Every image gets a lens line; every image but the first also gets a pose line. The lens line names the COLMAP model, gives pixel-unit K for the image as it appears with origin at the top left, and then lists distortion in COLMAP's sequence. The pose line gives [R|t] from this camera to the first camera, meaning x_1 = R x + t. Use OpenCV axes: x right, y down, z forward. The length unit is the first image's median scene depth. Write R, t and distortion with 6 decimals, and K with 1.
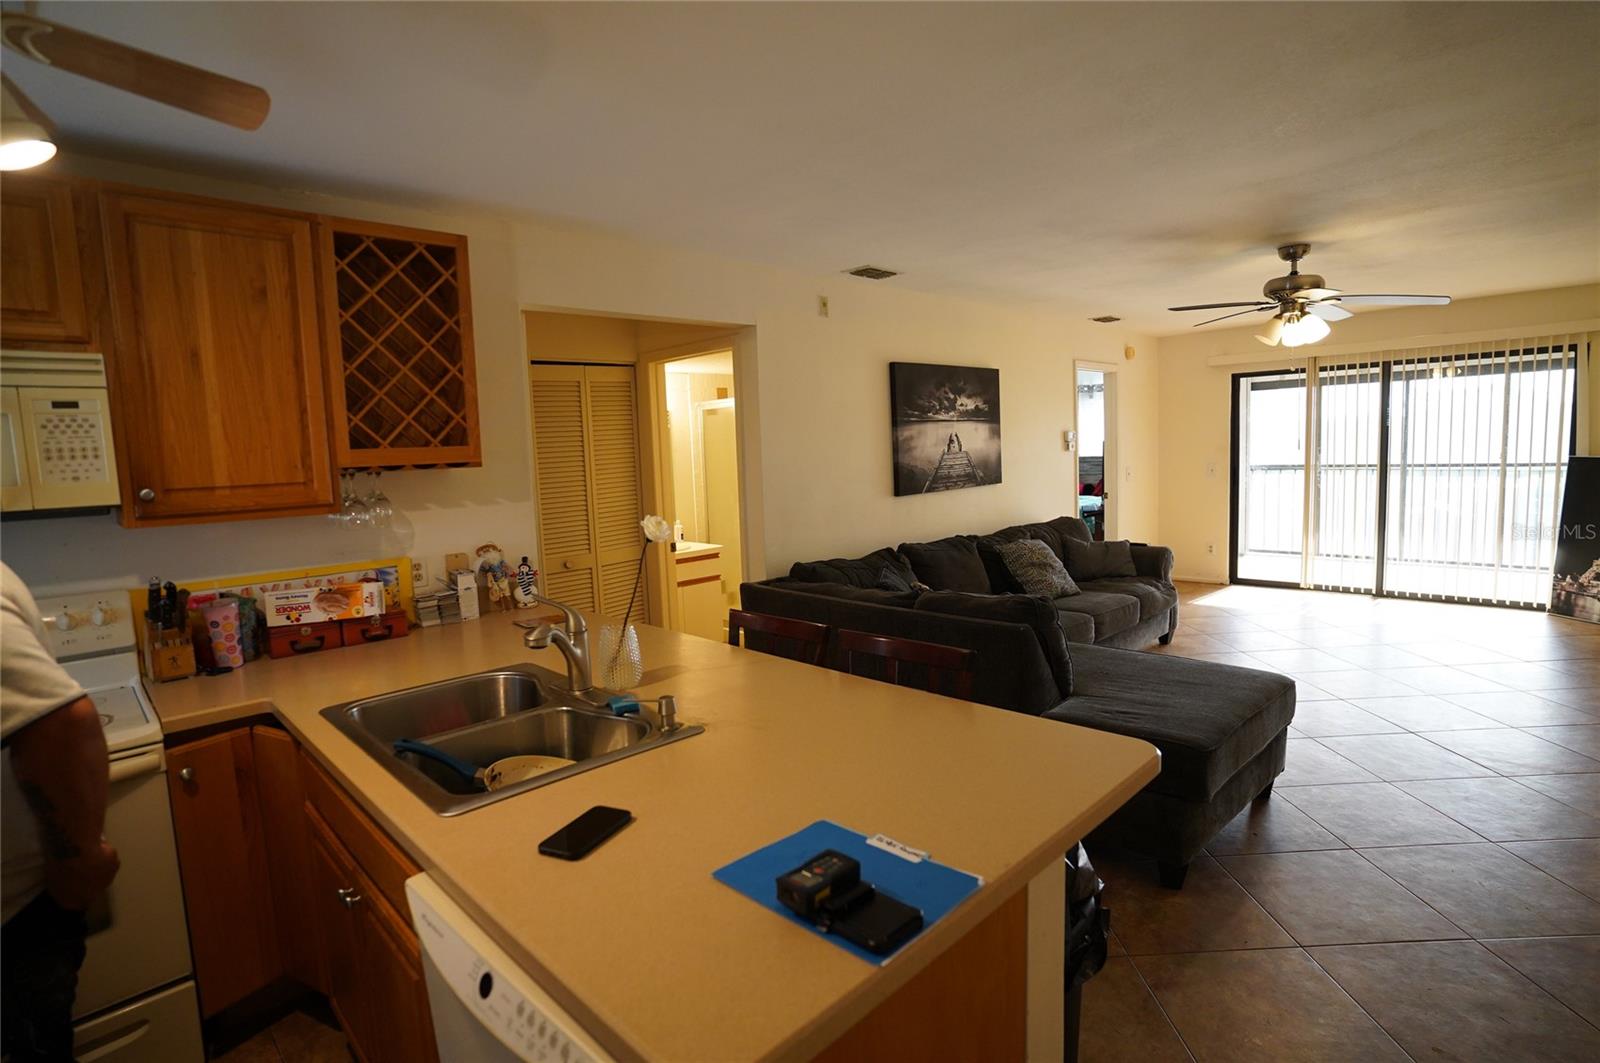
lens RADIAL K [[786.4, 0, 789.0], [0, 786.4, 537.1], [0, 0, 1]] dist [-0.041957, 0.005463]
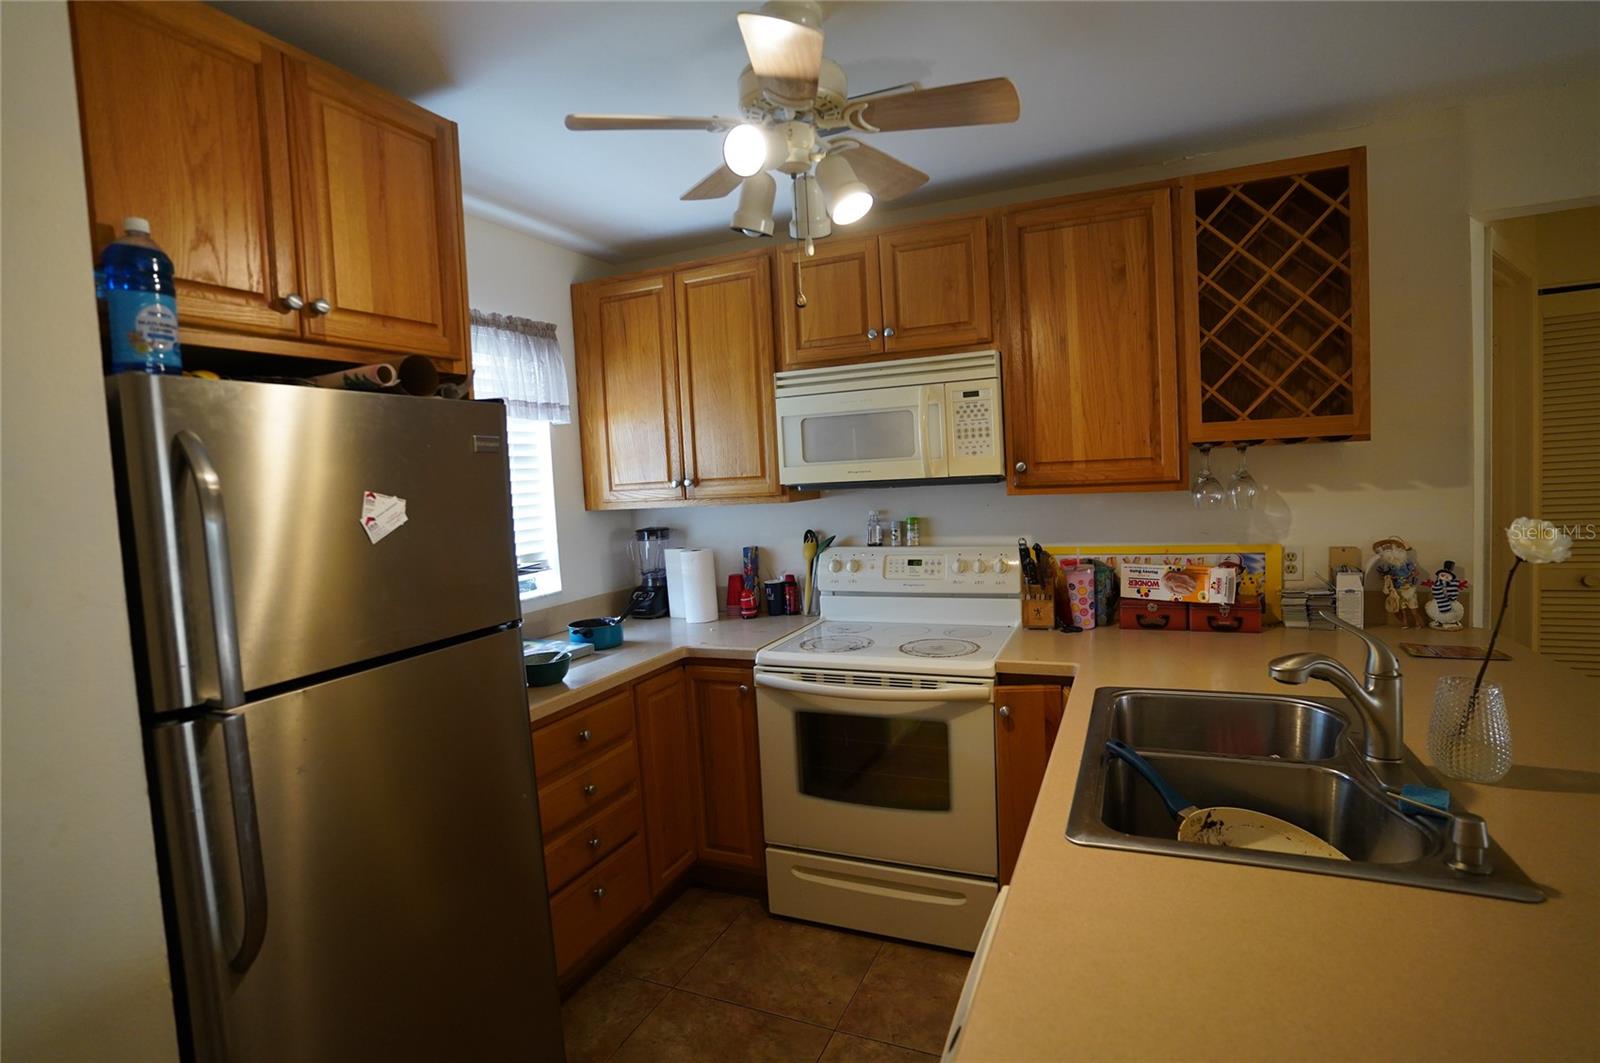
lens RADIAL K [[786.4, 0, 797.8], [0, 786.4, 527.1], [0, 0, 1]] dist [-0.041957, 0.005463]
pose [[0.379604, 0.085601, -0.921180, 0.127020], [-0.066264, 0.995669, 0.065217, -0.017897], [0.922773, 0.036284, 0.383632, 0.207504]]
